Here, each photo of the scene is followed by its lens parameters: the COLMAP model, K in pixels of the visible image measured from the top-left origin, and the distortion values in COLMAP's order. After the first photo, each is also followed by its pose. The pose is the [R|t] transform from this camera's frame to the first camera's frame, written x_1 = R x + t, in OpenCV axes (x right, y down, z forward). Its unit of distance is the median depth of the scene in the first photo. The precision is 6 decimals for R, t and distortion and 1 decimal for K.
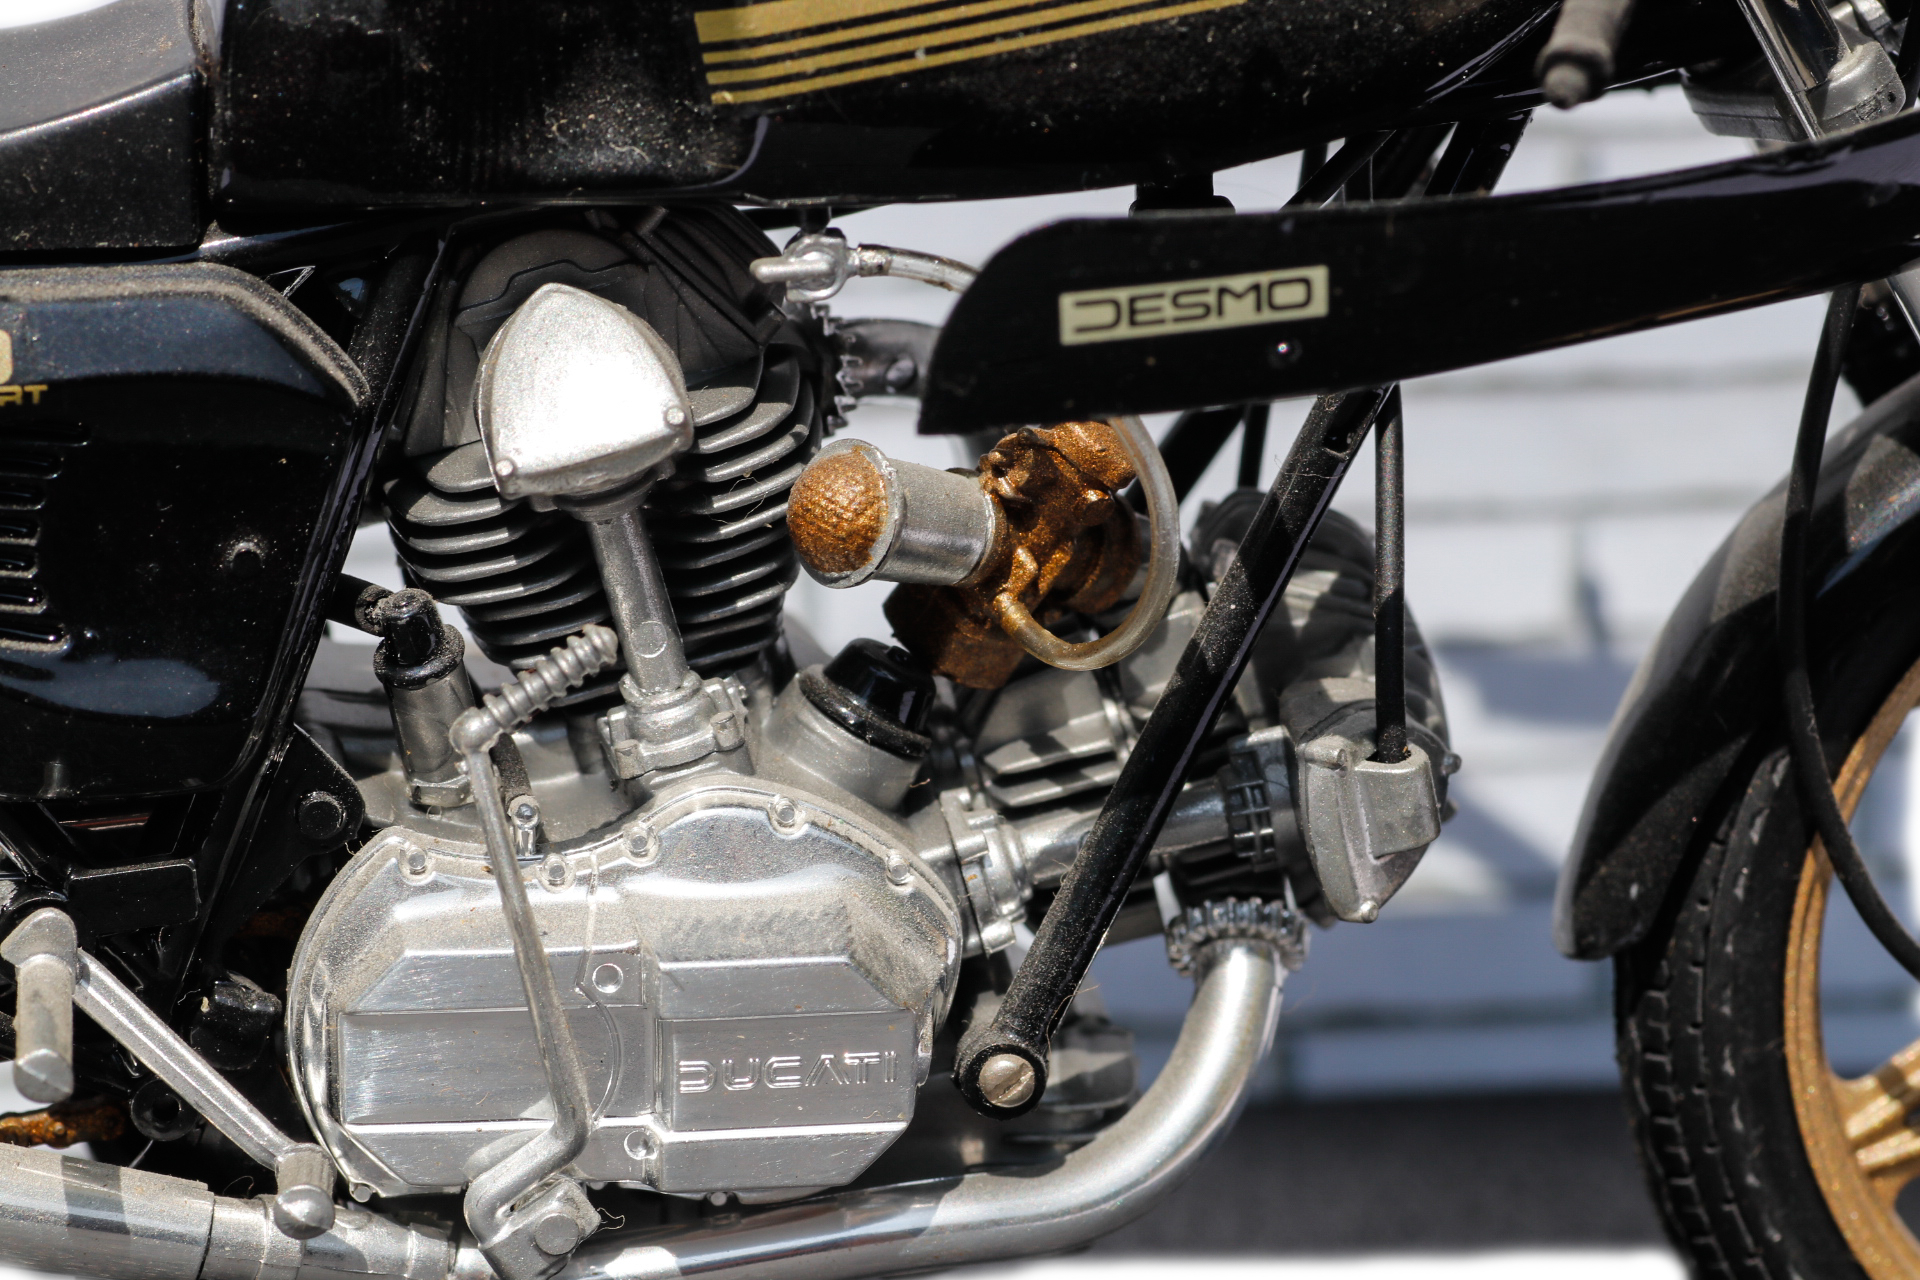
lens RADIAL K [[9352.4, 0, 960.0], [0, 9352.4, 640.0], [0, 0, 1]] dist [0.353806, -14.514039]
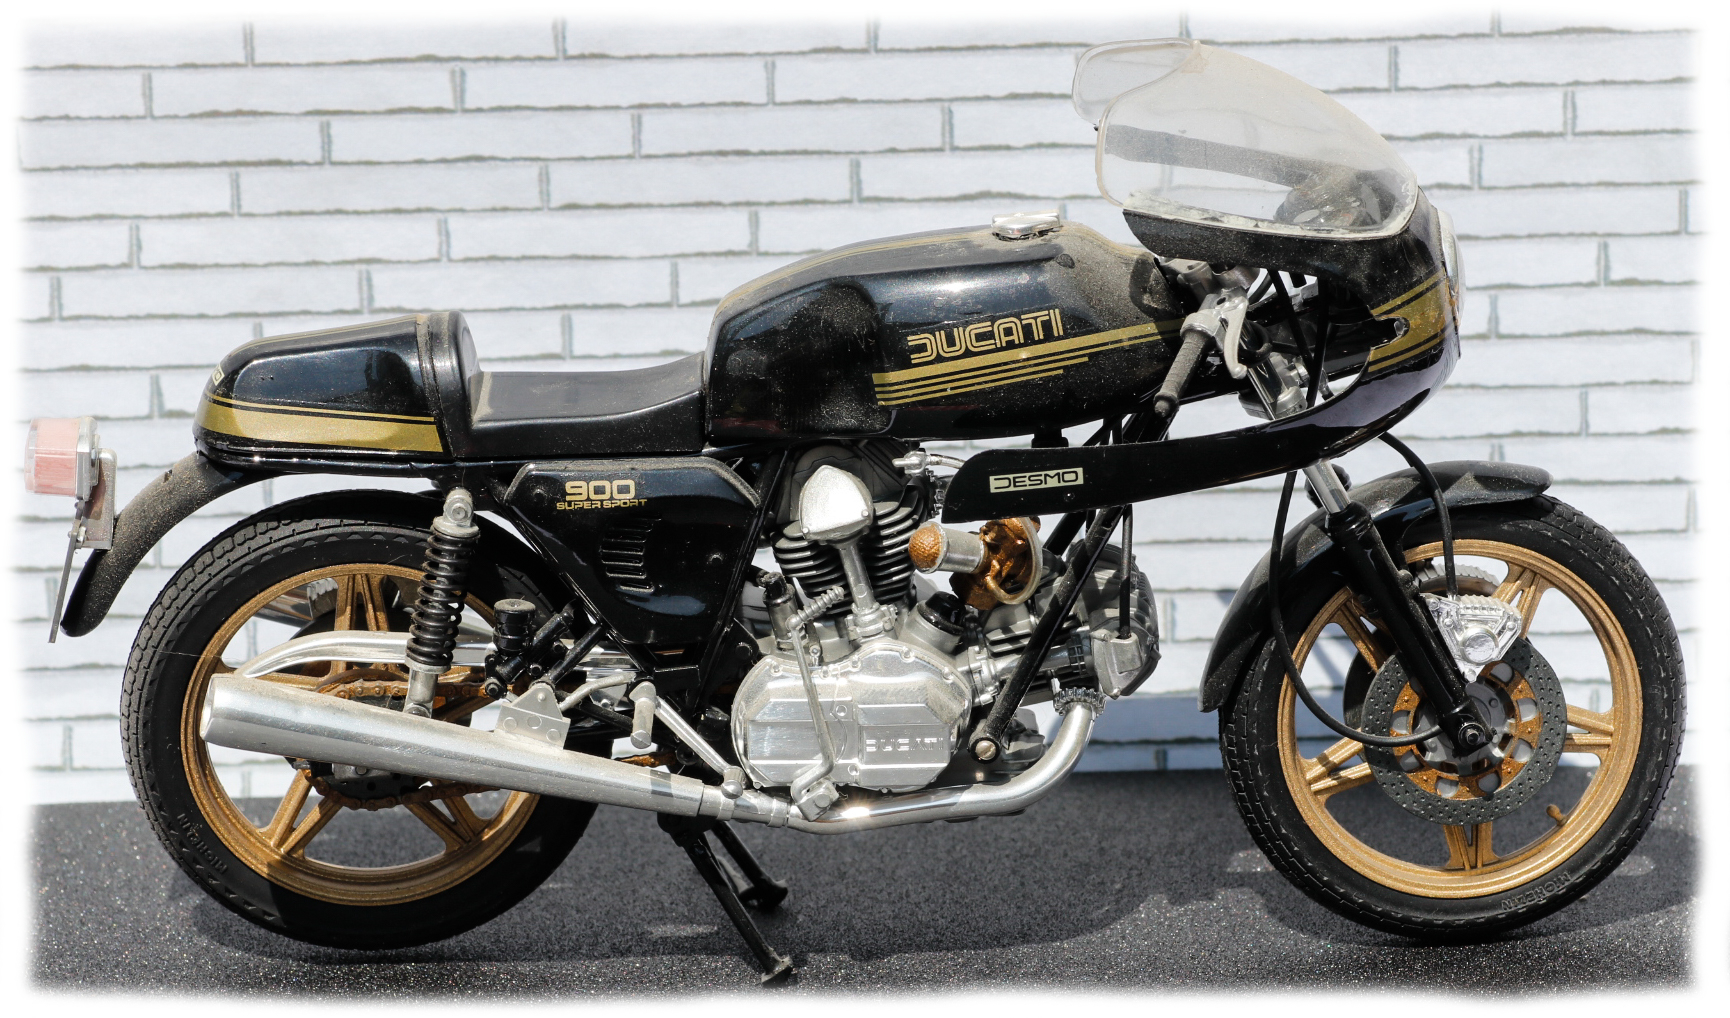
lens RADIAL K [[7682.1, 0, 865.0], [0, 7682.1, 509.0], [0, 0, 1]] dist [0.228683, -0.939343]
pose [[0.994066, 0.016432, -0.107533, 0.218922], [-0.016589, 0.999862, -0.000573, -0.023627], [0.107509, 0.002353, 0.994201, -1.314266]]
